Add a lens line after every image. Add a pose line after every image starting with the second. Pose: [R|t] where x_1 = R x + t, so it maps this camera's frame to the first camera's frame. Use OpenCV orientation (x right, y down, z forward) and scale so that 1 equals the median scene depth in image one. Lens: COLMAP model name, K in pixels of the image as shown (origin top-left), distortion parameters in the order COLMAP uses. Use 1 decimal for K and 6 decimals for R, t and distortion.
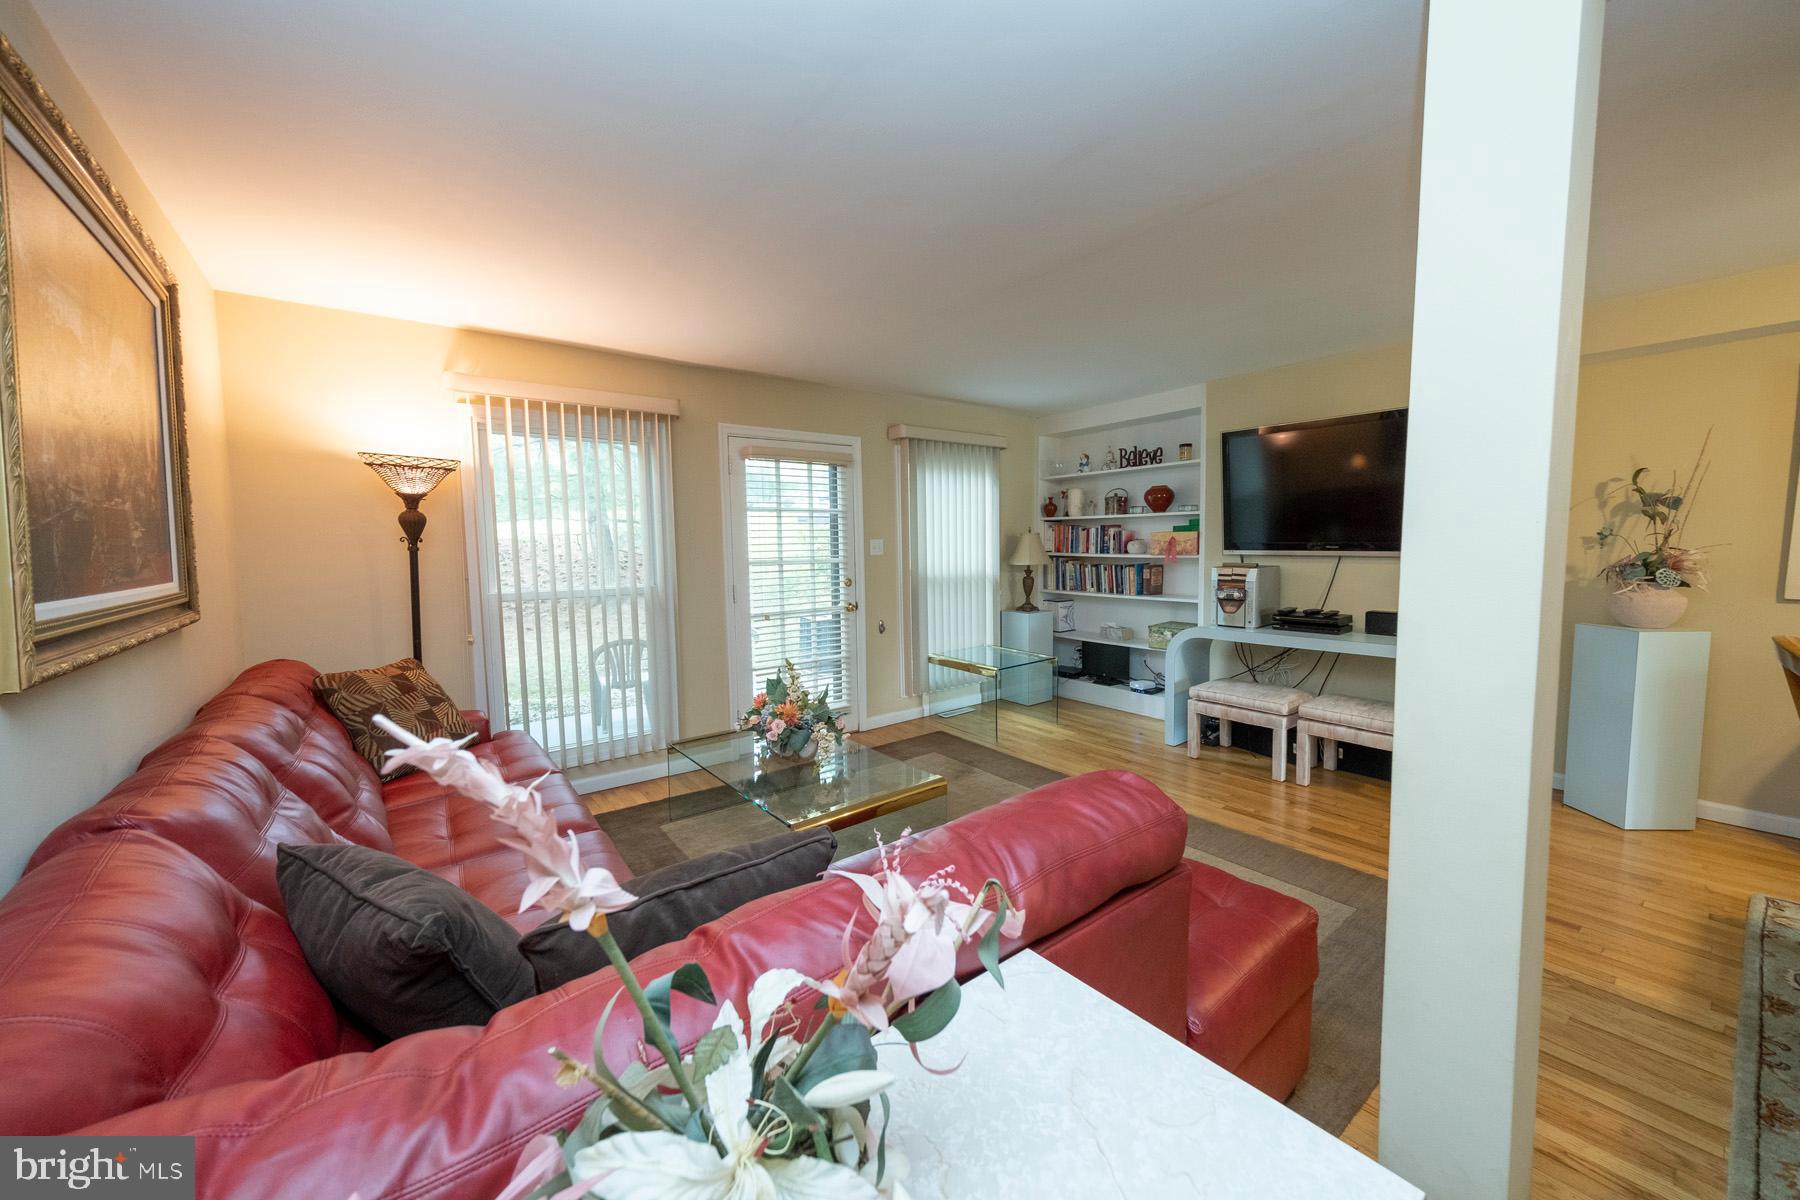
lens RADIAL K [[677.3, 0, 897.9], [0, 677.3, 592.9], [0, 0, 1]] dist [0.000950, -0.000139]
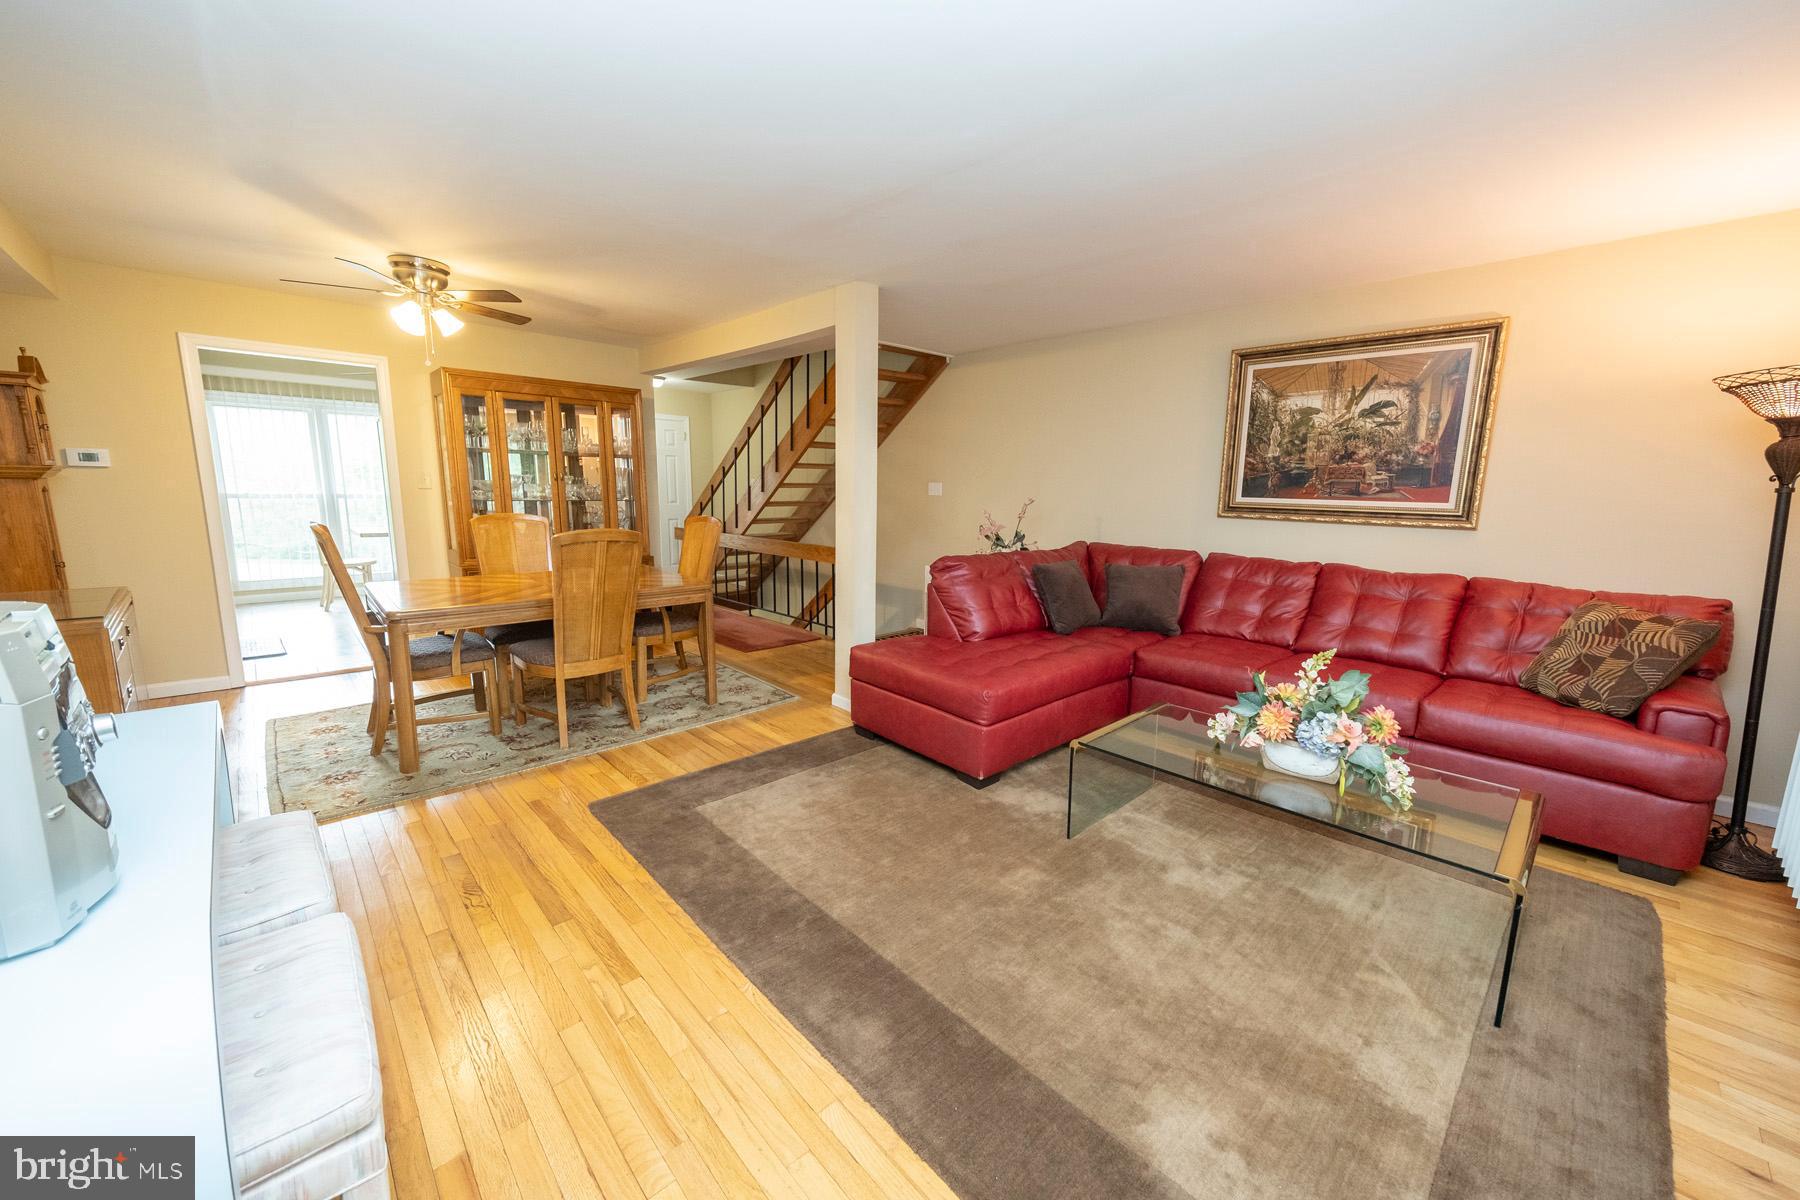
lens RADIAL K [[677.3, 0, 901.2], [0, 677.3, 596.0], [0, 0, 1]] dist [0.000950, -0.000139]
pose [[-0.996506, 0.005947, -0.083308, 0.247930], [-0.013723, 0.972248, 0.233550, -0.082609], [0.082385, 0.233877, -0.968769, 1.238741]]
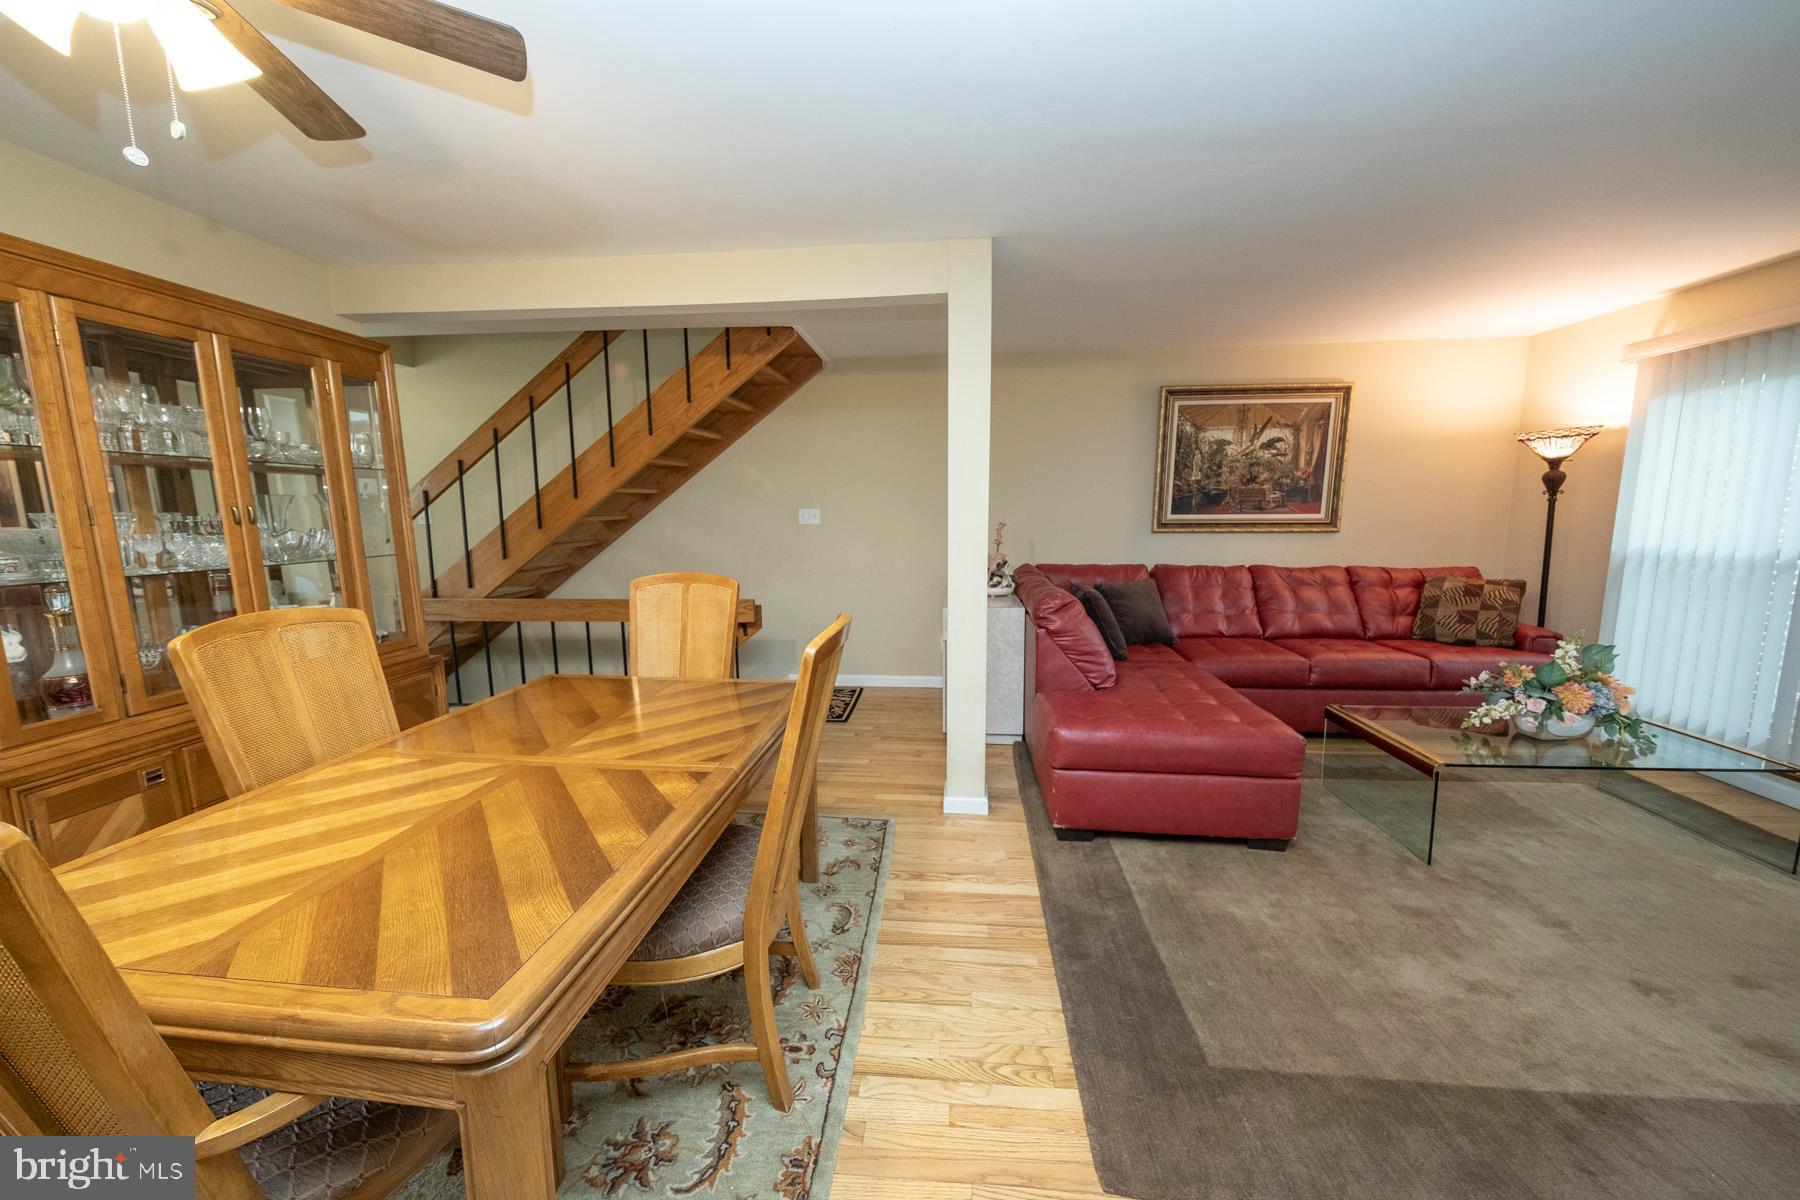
lens RADIAL K [[622.1, 0, 911.0], [0, 622.1, 597.5], [0, 0, 1]] dist [0.002620, -0.000049]
pose [[-0.686787, 0.120812, -0.716749, 0.752584], [-0.036629, 0.979085, 0.200128, -0.055185], [0.725935, 0.163699, -0.667997, 0.684428]]
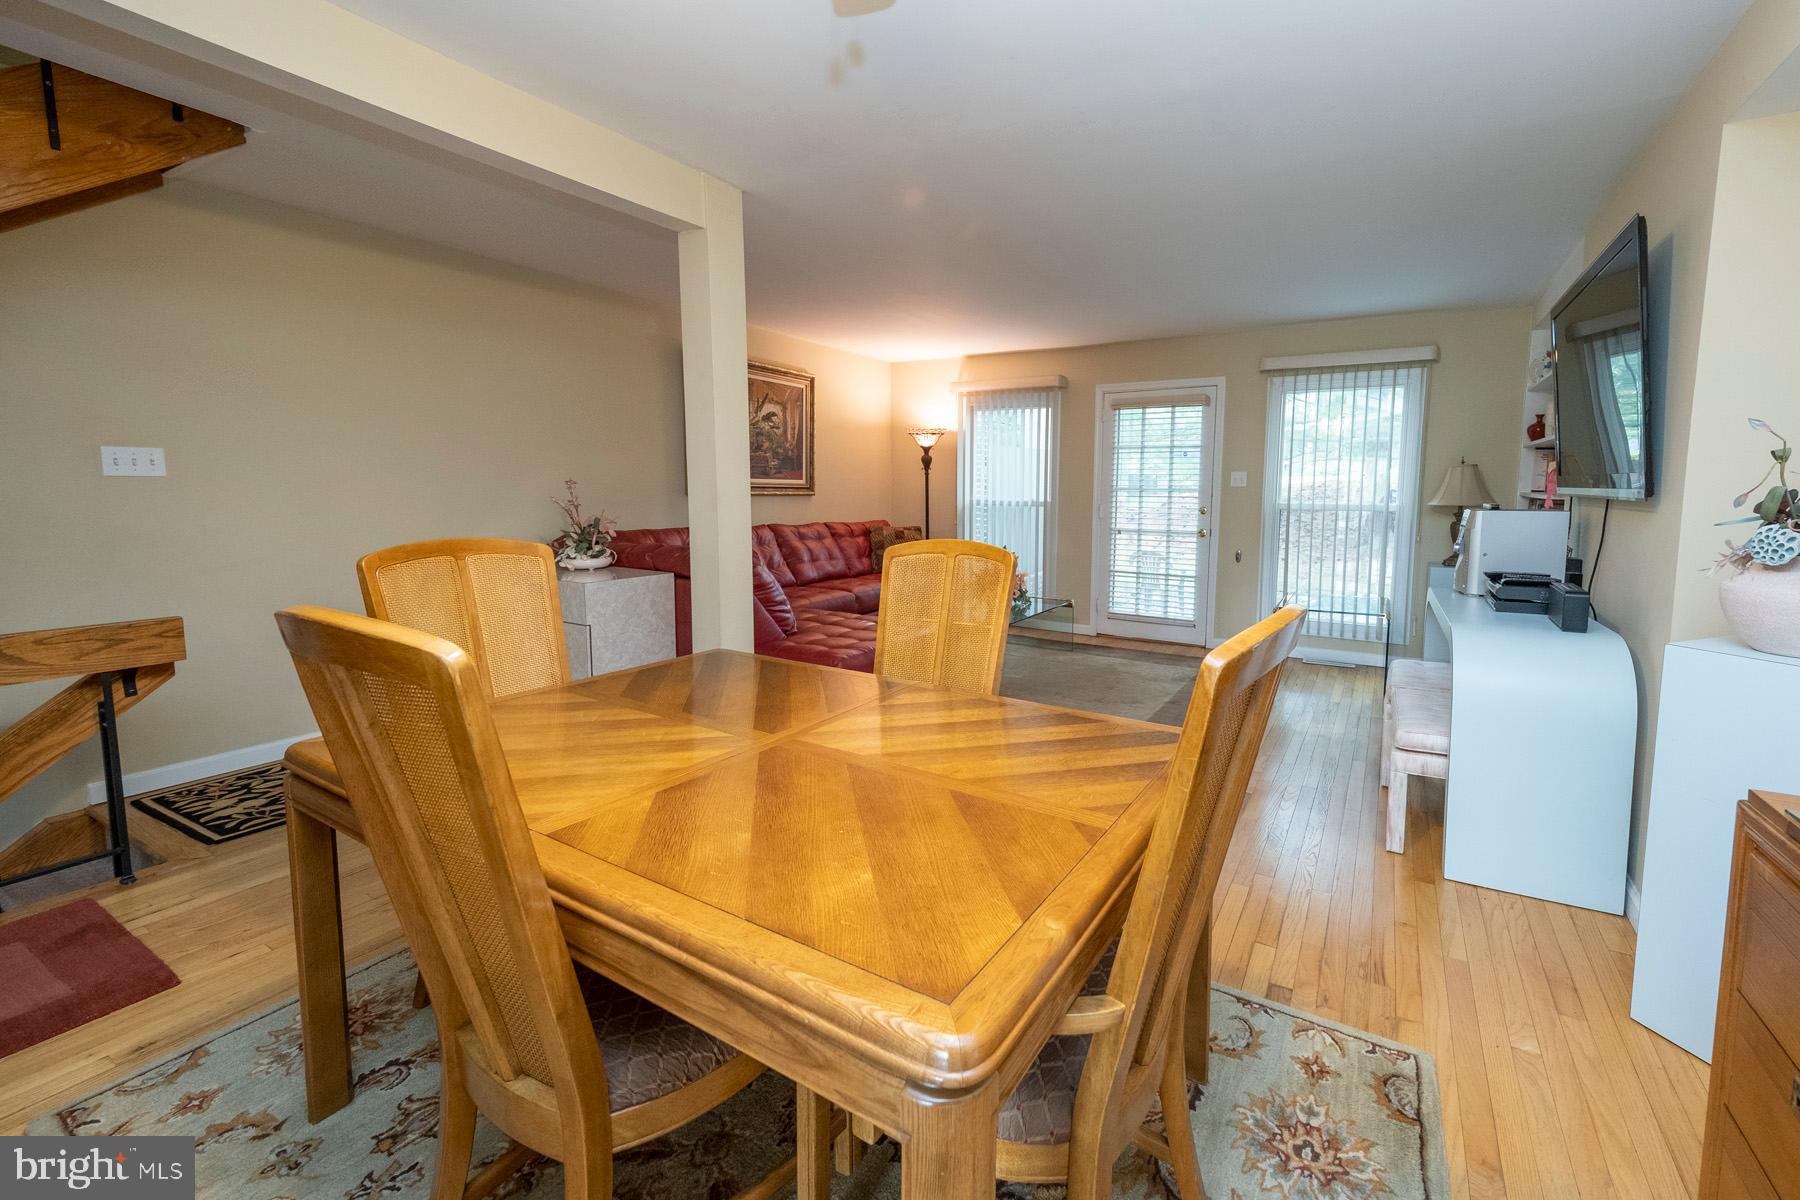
lens RADIAL K [[707.3, 0, 989.9], [0, 707.3, 565.0], [0, 0, 1]] dist [0.000401, 0.000063]
pose [[0.380974, 0.119293, -0.916858, 0.988245], [-0.088974, 0.991770, 0.092069, -0.002645], [0.920295, 0.046500, 0.388452, 0.260987]]
